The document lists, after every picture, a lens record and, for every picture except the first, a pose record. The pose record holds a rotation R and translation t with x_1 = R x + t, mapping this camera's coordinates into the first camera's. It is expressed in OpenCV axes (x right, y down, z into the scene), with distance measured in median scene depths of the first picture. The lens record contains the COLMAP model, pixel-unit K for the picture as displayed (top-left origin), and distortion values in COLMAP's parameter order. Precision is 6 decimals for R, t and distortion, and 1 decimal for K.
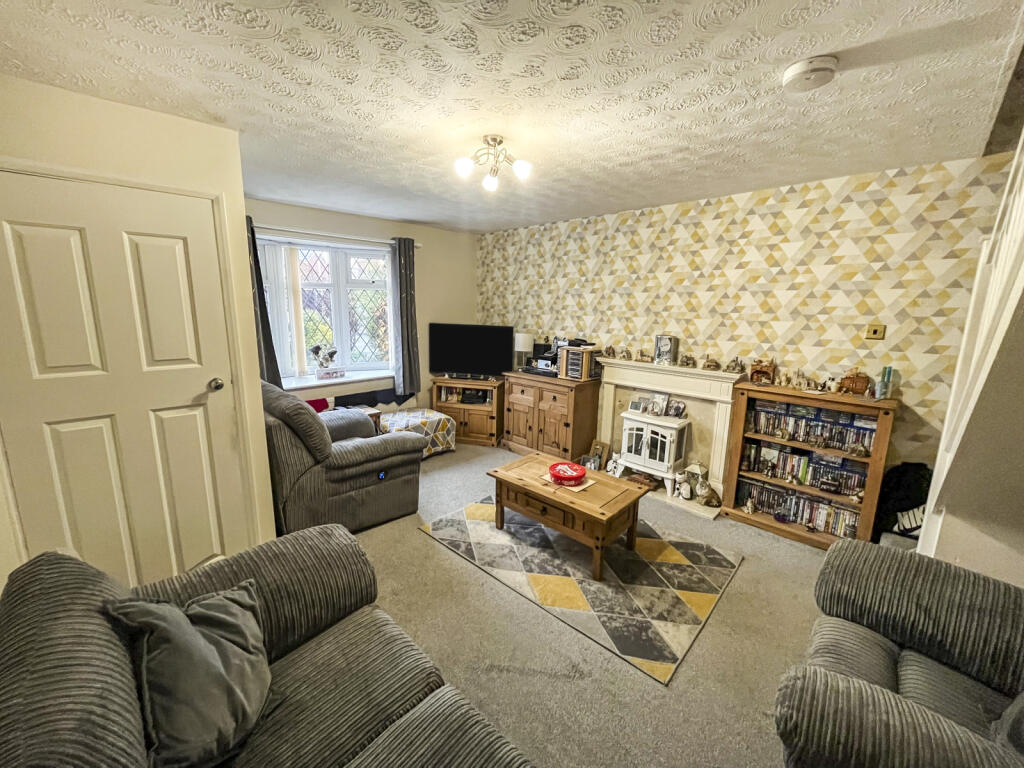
lens RADIAL K [[414.5, 0, 506.8], [0, 414.5, 381.8], [0, 0, 1]] dist [0.000018, -0.000145]
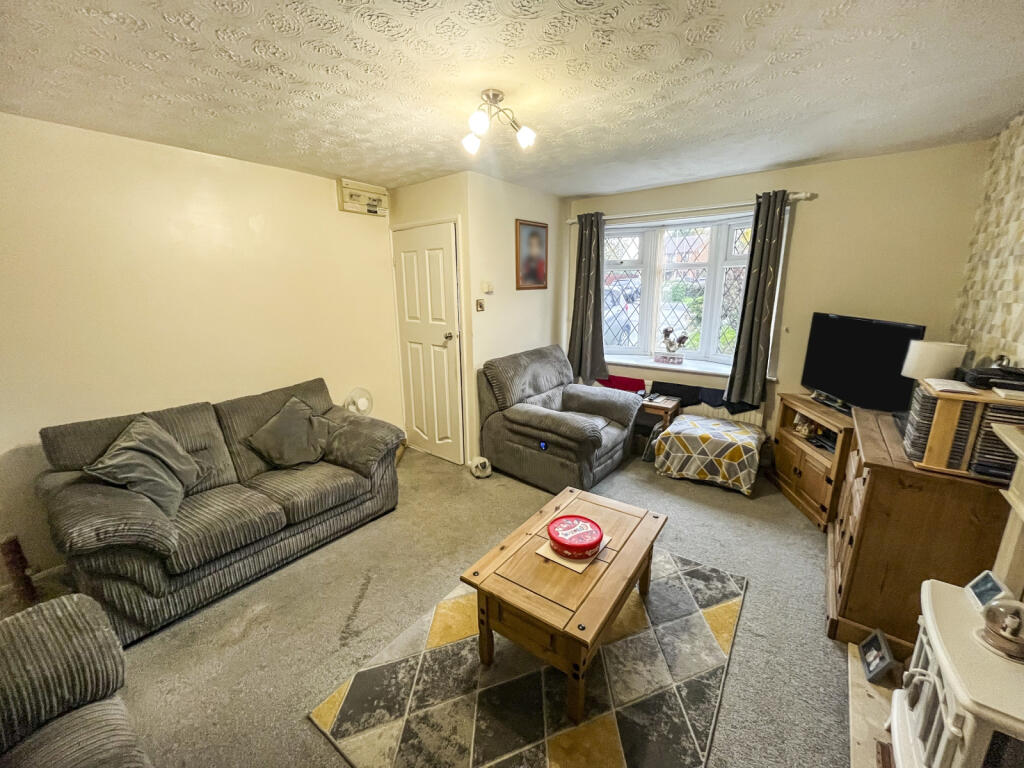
lens RADIAL K [[414.5, 0, 507.3], [0, 414.5, 382.9], [0, 0, 1]] dist [0.000018, -0.000145]
pose [[0.124251, 0.212848, -0.969153, 0.509557], [-0.173575, 0.966324, 0.189974, -0.088503], [0.976951, 0.144616, 0.157012, 0.522868]]
